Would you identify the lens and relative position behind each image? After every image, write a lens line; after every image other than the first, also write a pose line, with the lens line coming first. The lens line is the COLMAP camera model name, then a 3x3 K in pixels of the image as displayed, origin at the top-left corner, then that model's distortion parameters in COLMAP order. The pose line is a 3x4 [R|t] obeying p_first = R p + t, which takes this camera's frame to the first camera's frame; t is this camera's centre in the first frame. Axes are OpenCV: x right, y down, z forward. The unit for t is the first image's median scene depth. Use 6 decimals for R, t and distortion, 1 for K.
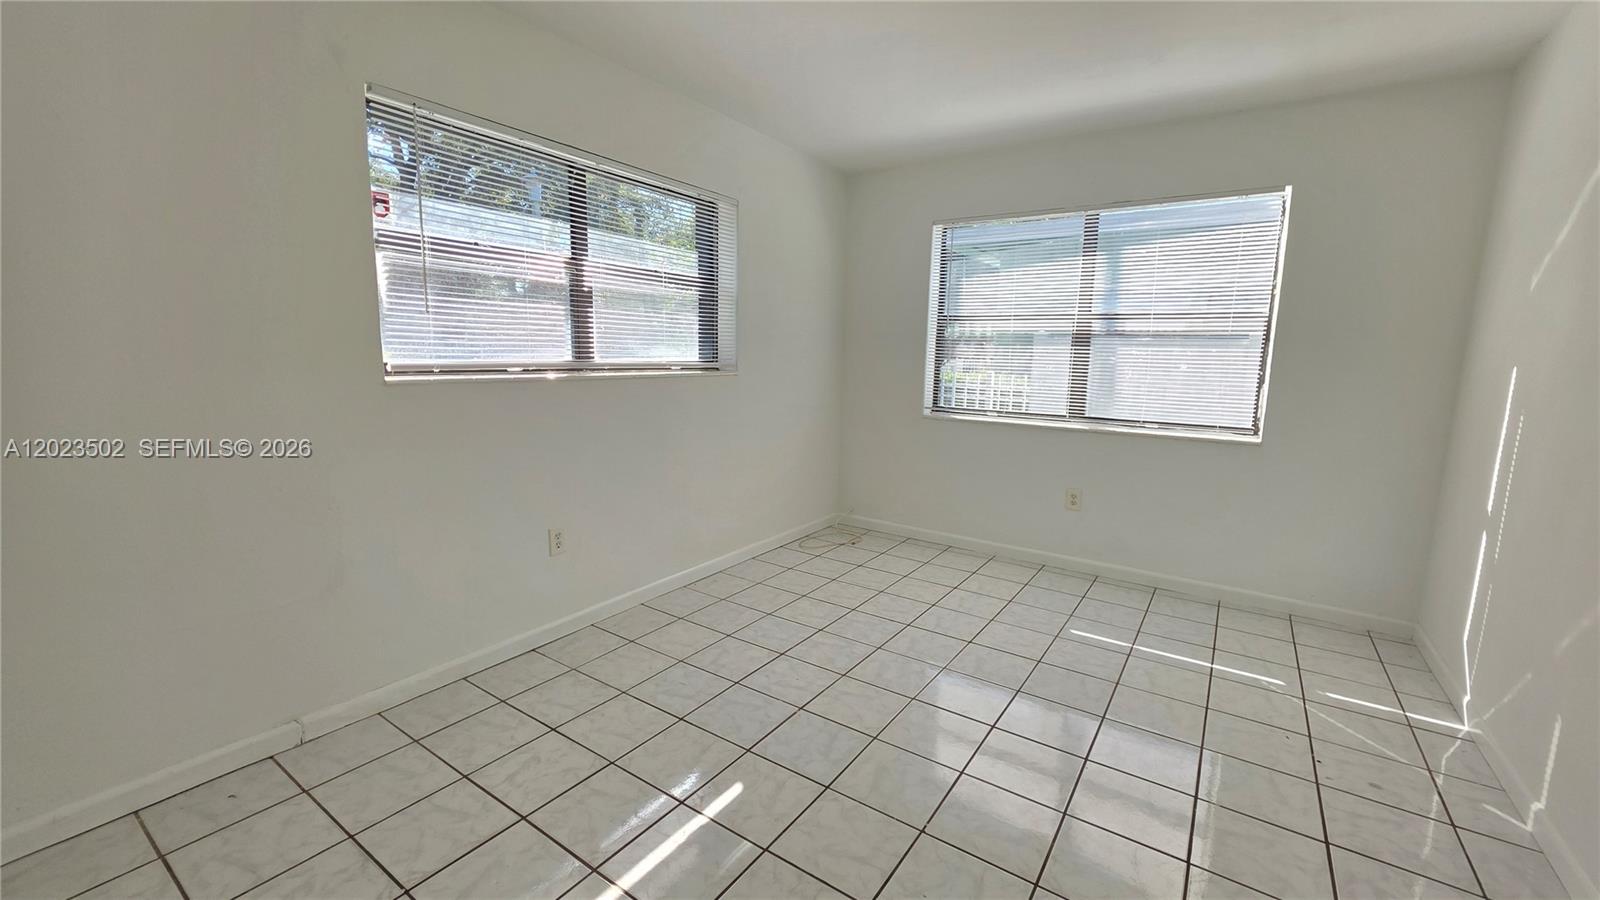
lens RADIAL K [[643.0, 0, 801.6], [0, 643.0, 446.9], [0, 0, 1]] dist [0.003907, -0.000688]
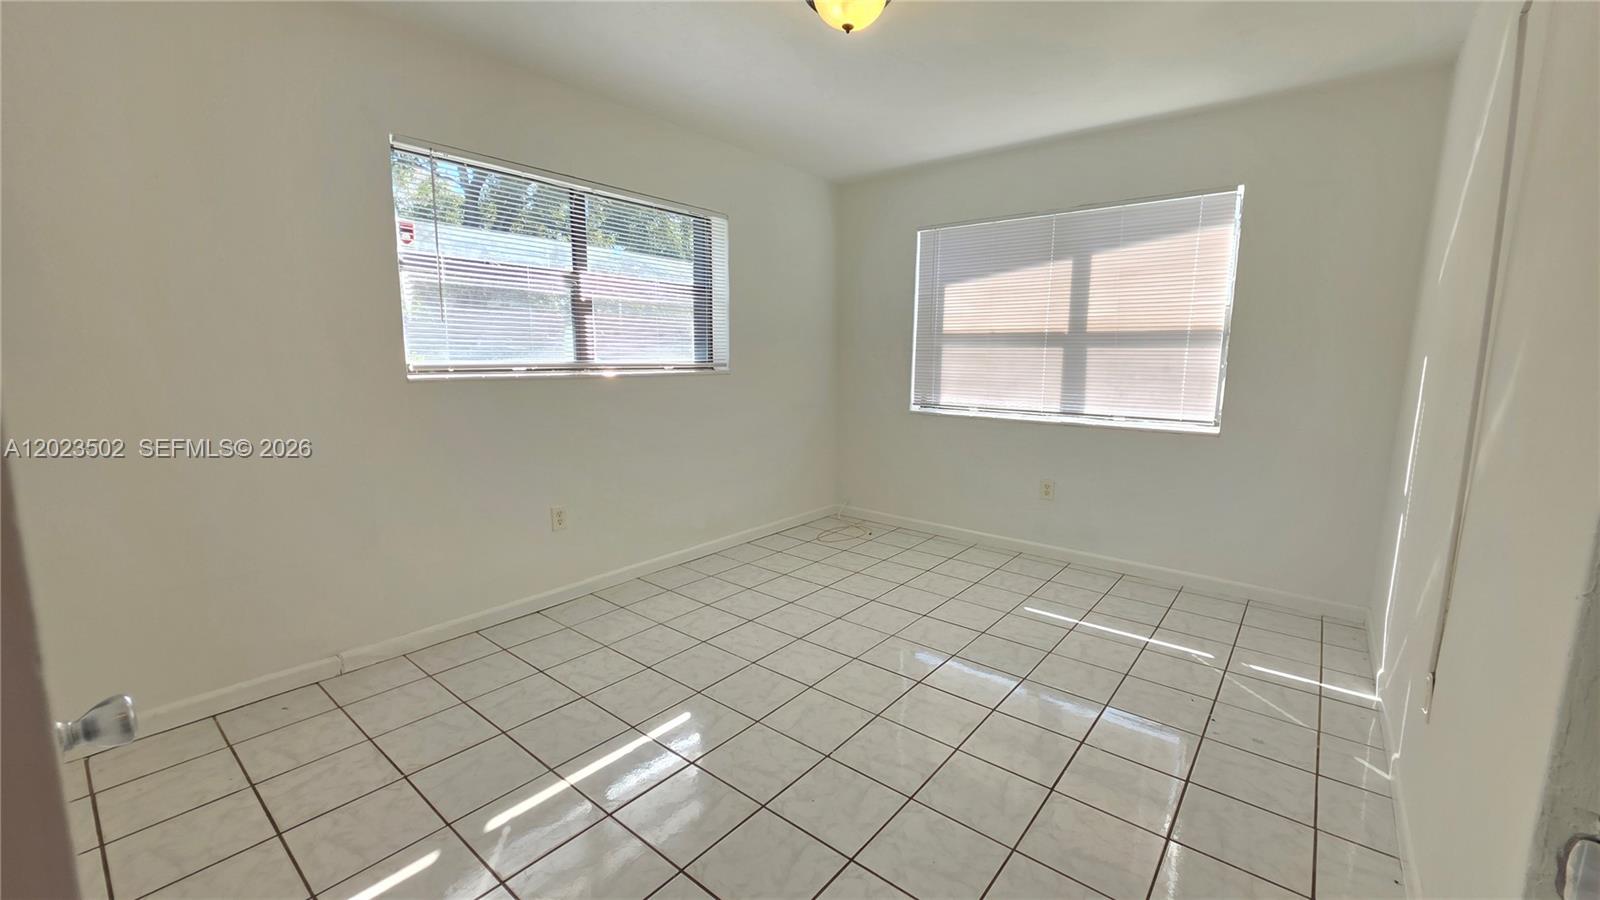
lens RADIAL K [[643.0, 0, 798.5], [0, 643.0, 451.3], [0, 0, 1]] dist [0.003907, -0.000688]
pose [[0.995935, 0.000672, -0.090072, 0.152192], [-0.000820, 0.999998, -0.001603, 0.028165], [0.090071, 0.001670, 0.995934, -0.108548]]
